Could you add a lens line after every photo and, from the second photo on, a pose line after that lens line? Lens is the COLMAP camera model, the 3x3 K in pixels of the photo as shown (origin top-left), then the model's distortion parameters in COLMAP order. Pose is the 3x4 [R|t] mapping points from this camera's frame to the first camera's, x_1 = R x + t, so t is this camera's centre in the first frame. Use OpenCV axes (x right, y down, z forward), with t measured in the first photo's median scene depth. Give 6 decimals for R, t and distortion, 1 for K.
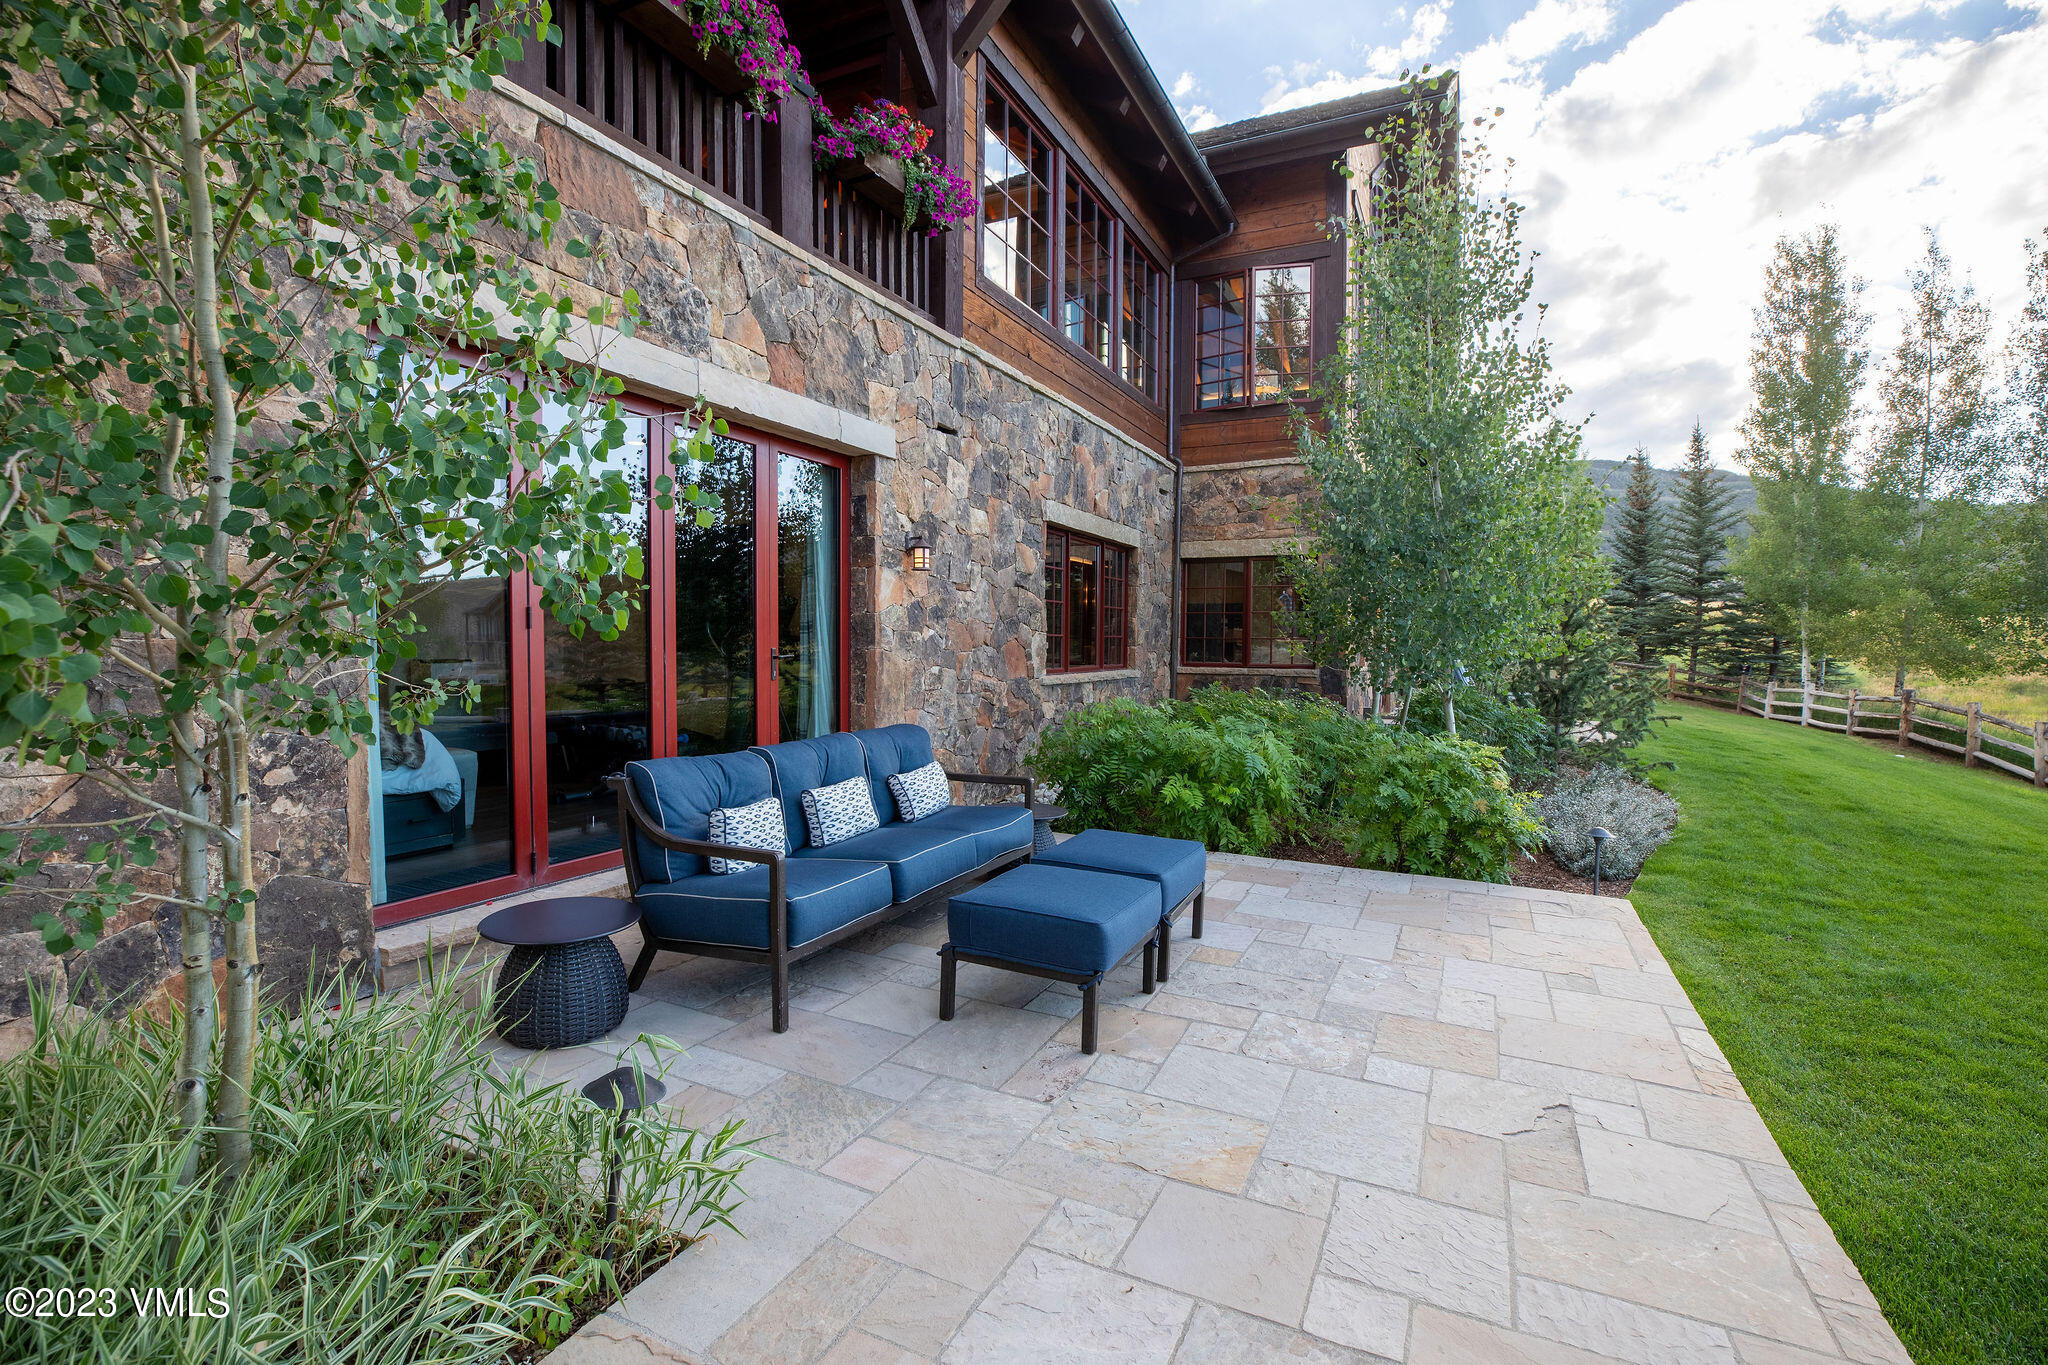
lens RADIAL K [[944.5, 0, 1029.6], [0, 944.5, 681.2], [0, 0, 1]] dist [-0.002704, -0.000063]
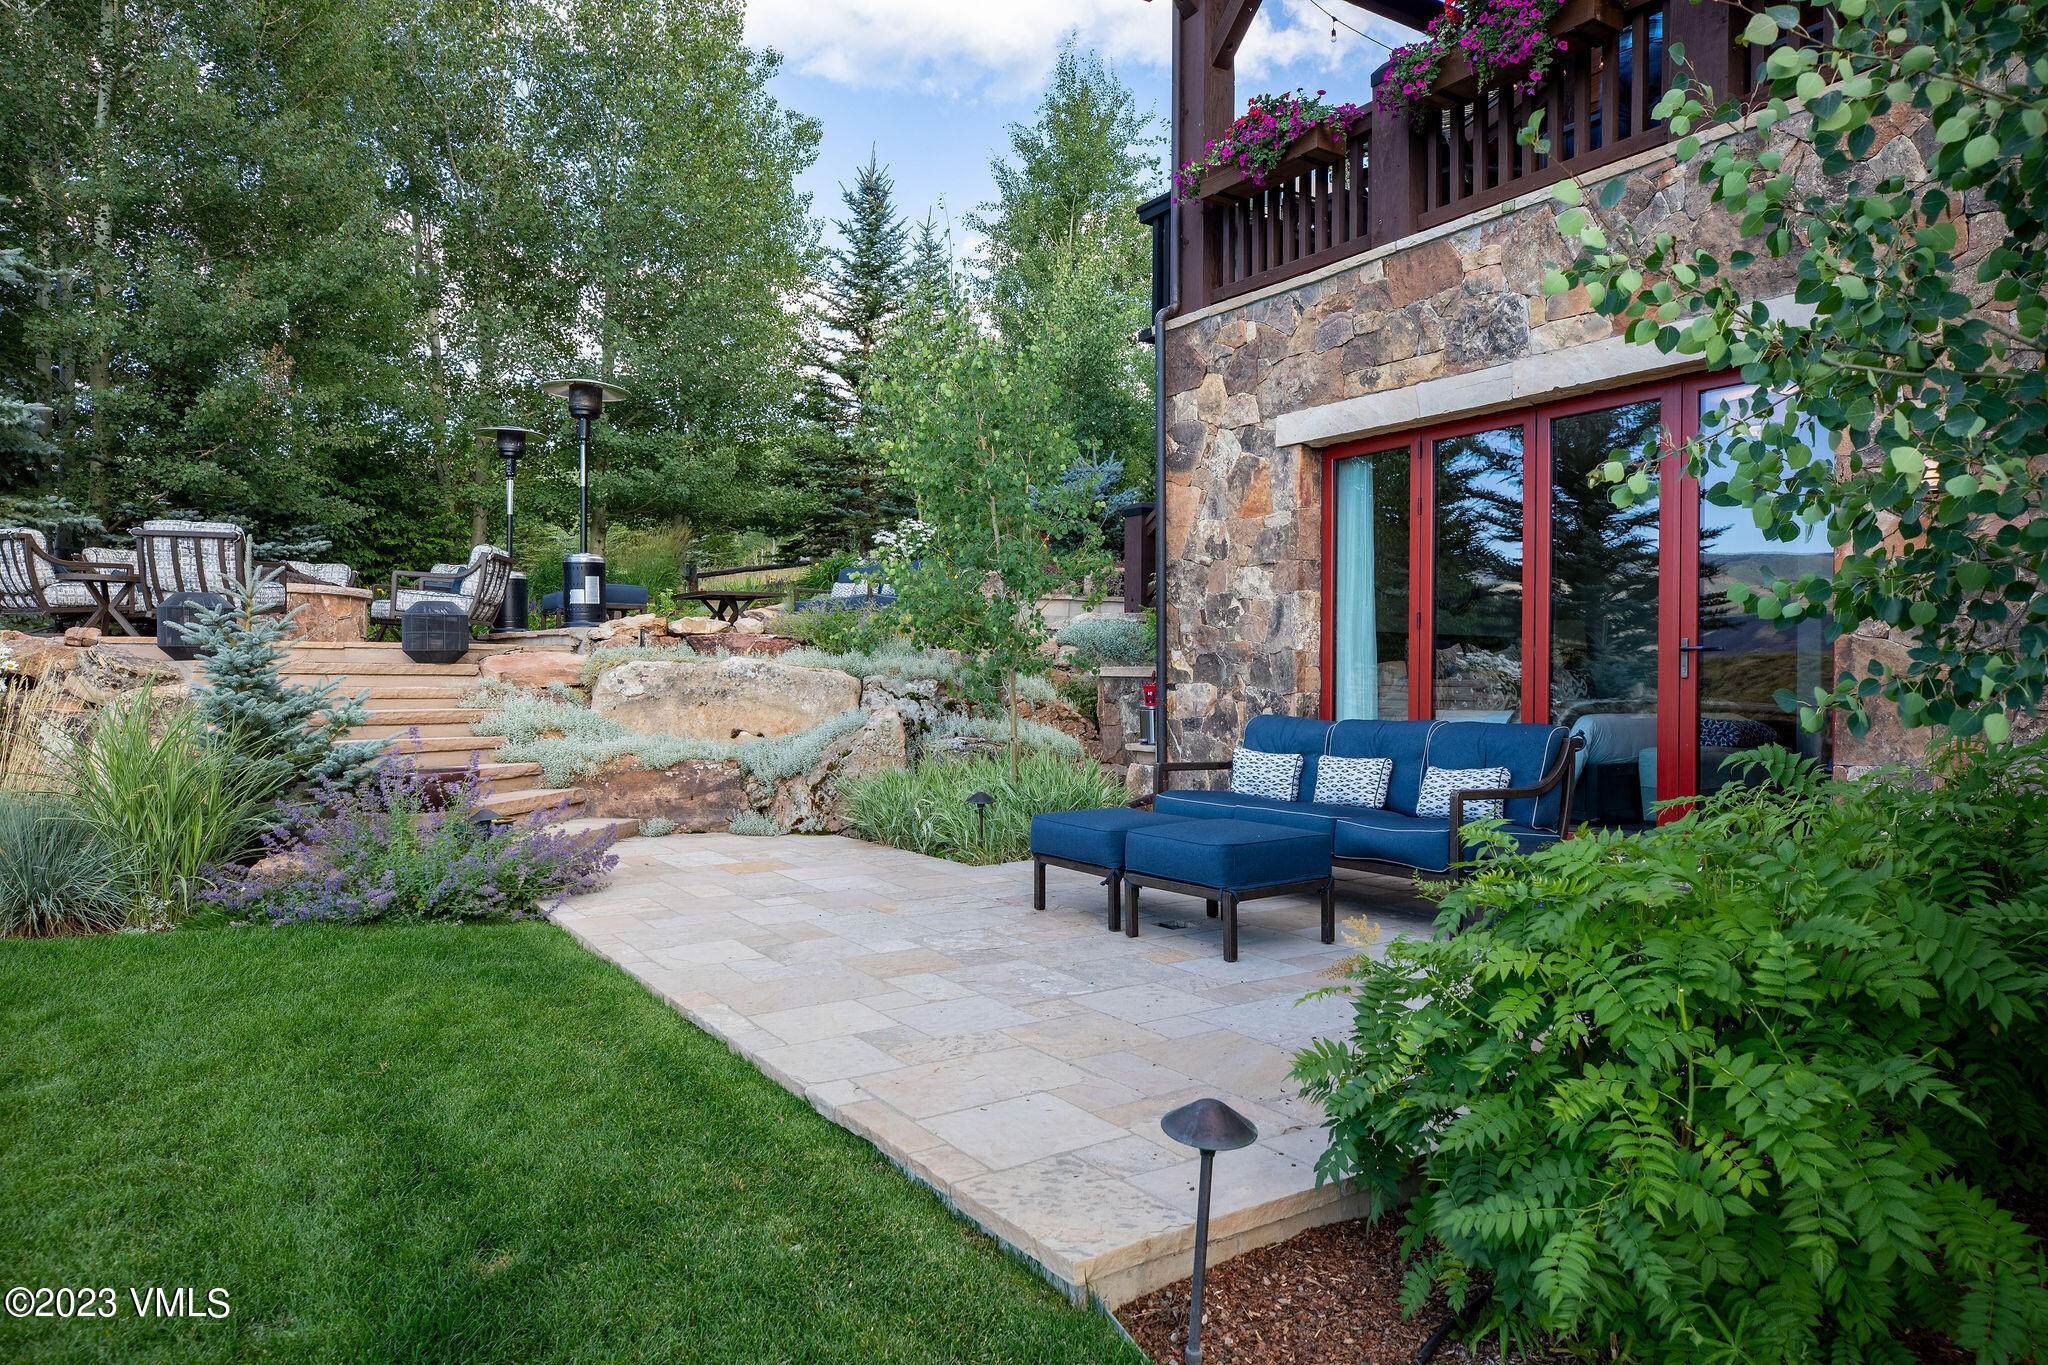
lens RADIAL K [[1275.5, 0, 1030.1], [0, 1275.5, 684.9], [0, 0, 1]] dist [0.005106, 0.000898]
pose [[-0.513537, -0.010361, -0.858005, 1.158664], [-0.057213, 0.998115, 0.022191, 0.013374], [0.856158, 0.060485, -0.513162, 1.334299]]
